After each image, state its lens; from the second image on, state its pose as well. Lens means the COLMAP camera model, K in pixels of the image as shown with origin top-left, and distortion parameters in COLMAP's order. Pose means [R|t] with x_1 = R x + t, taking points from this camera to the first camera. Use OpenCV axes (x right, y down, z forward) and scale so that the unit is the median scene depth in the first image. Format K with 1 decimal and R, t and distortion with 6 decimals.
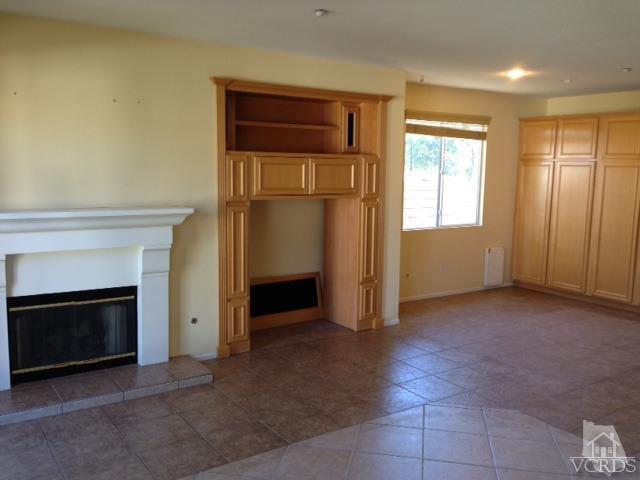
lens RADIAL K [[595.5, 0, 318.4], [0, 595.5, 237.7], [0, 0, 1]] dist [0.072736, 0.000000]
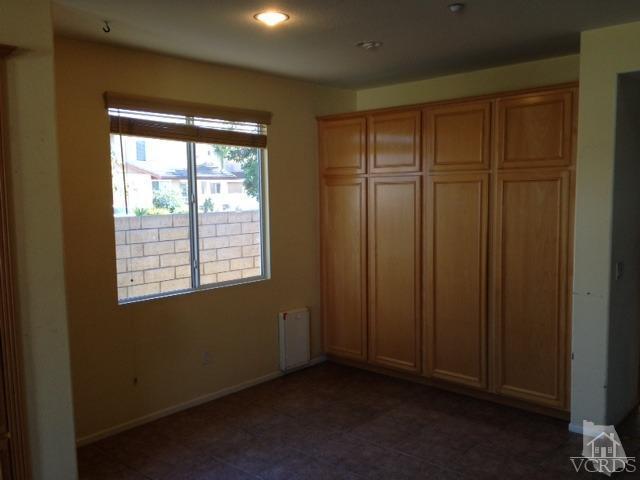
lens RADIAL K [[595.5, 0, 317.8], [0, 595.5, 243.0], [0, 0, 1]] dist [0.072736, 0.000000]
pose [[0.969084, -0.057900, 0.239842, 0.177246], [0.064796, 0.997678, -0.020962, -0.043902], [-0.238072, 0.035854, 0.970586, 0.374421]]
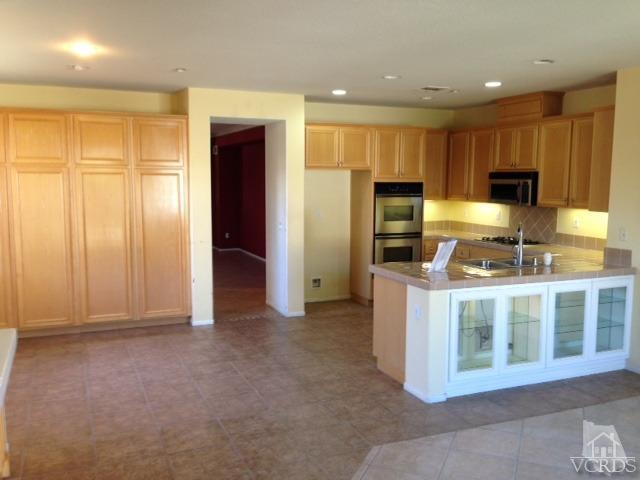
lens RADIAL K [[595.5, 0, 316.1], [0, 595.5, 236.6], [0, 0, 1]] dist [0.072736, 0.000000]
pose [[0.196600, -0.115536, 0.973653, -0.290684], [0.118097, 0.988594, 0.093463, -0.065383], [-0.973345, 0.096611, 0.208002, 0.474944]]
